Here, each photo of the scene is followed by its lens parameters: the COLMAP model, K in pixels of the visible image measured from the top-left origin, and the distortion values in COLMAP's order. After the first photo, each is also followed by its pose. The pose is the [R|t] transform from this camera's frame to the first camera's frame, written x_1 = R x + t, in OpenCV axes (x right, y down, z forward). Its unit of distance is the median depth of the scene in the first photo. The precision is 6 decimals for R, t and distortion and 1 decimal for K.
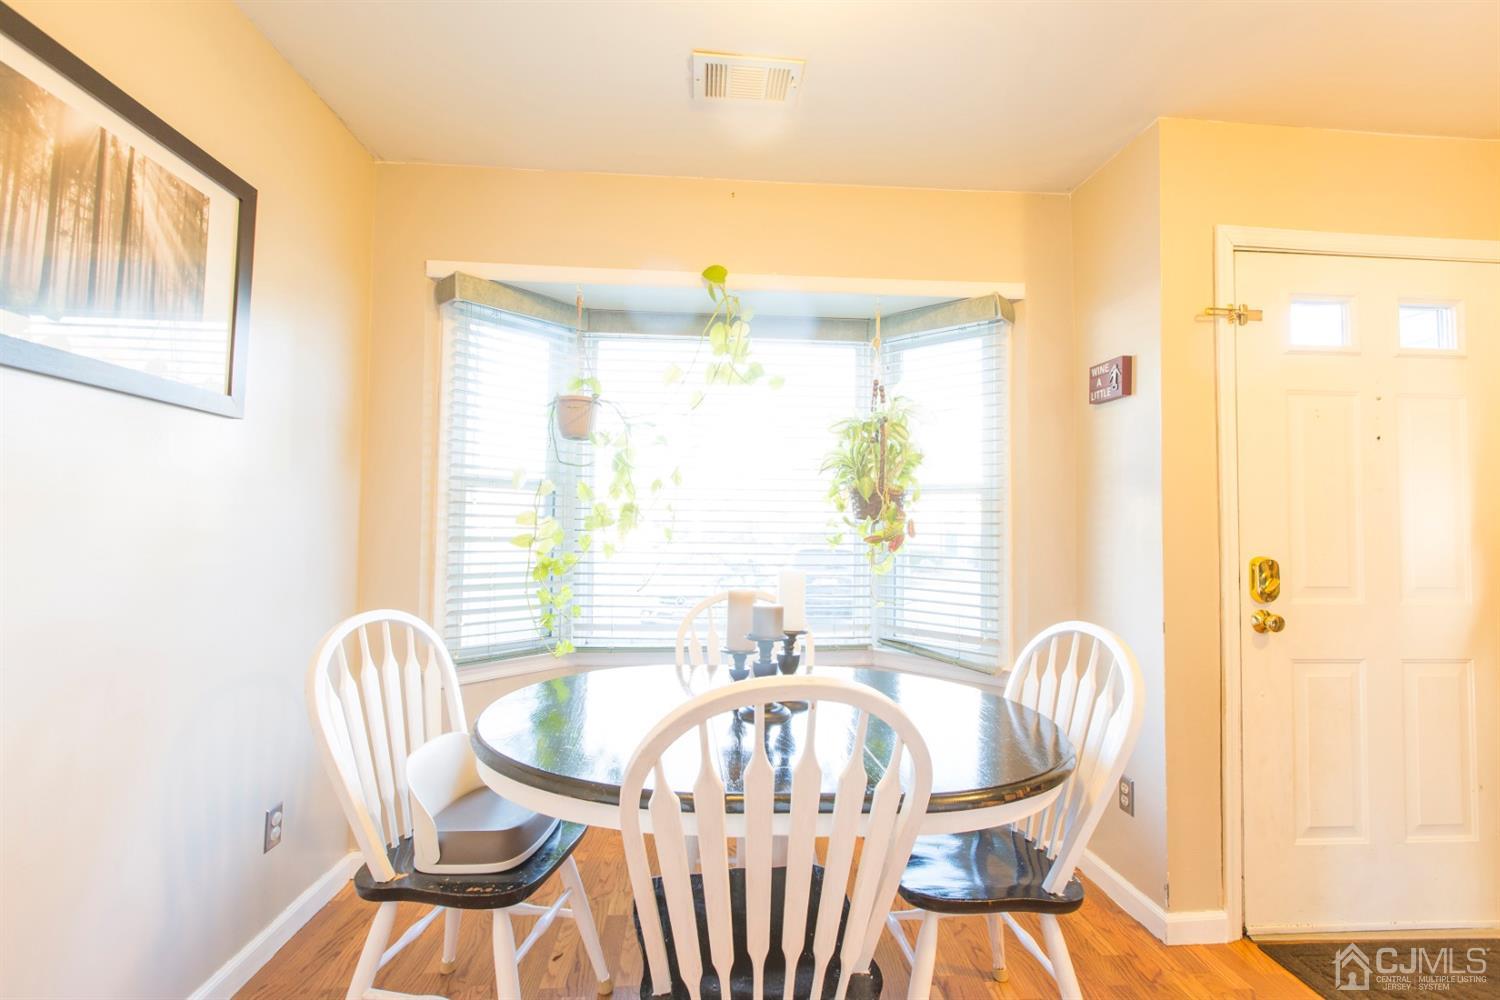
lens RADIAL K [[668.1, 0, 744.2], [0, 668.1, 498.4], [0, 0, 1]] dist [-0.000123, -0.000335]
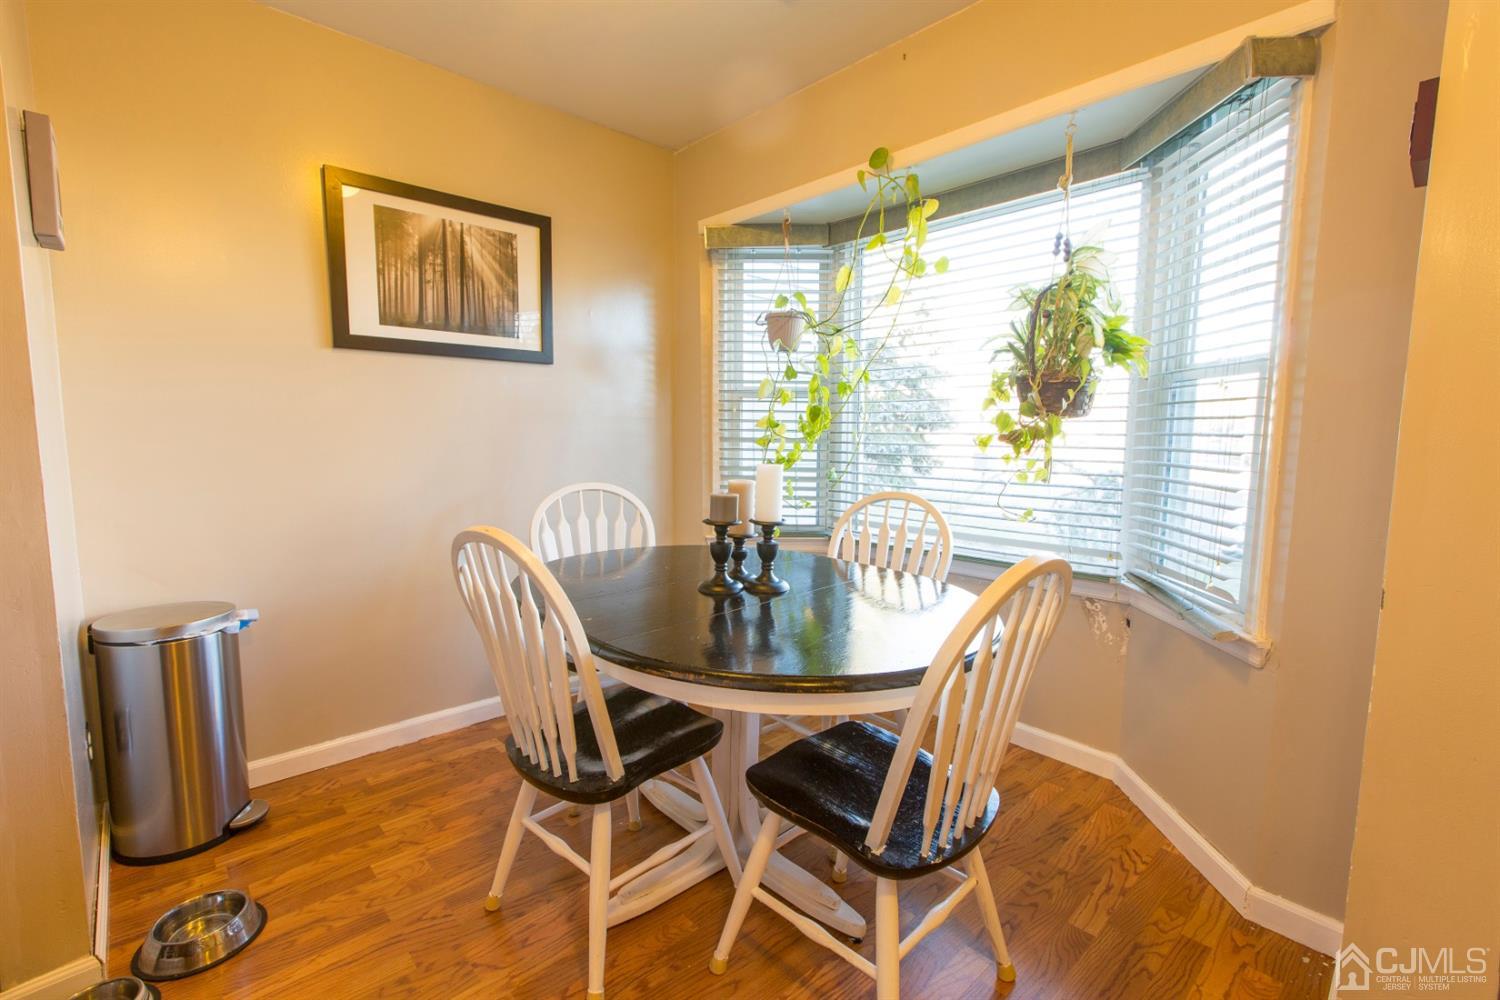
lens RADIAL K [[668.1, 0, 744.2], [0, 668.1, 498.4], [0, 0, 1]] dist [-0.000123, -0.000335]
pose [[0.626699, 0.067978, -0.776290, 0.938484], [0.034707, 0.992764, 0.114953, 0.041046], [0.778488, -0.098984, 0.619806, 0.341091]]
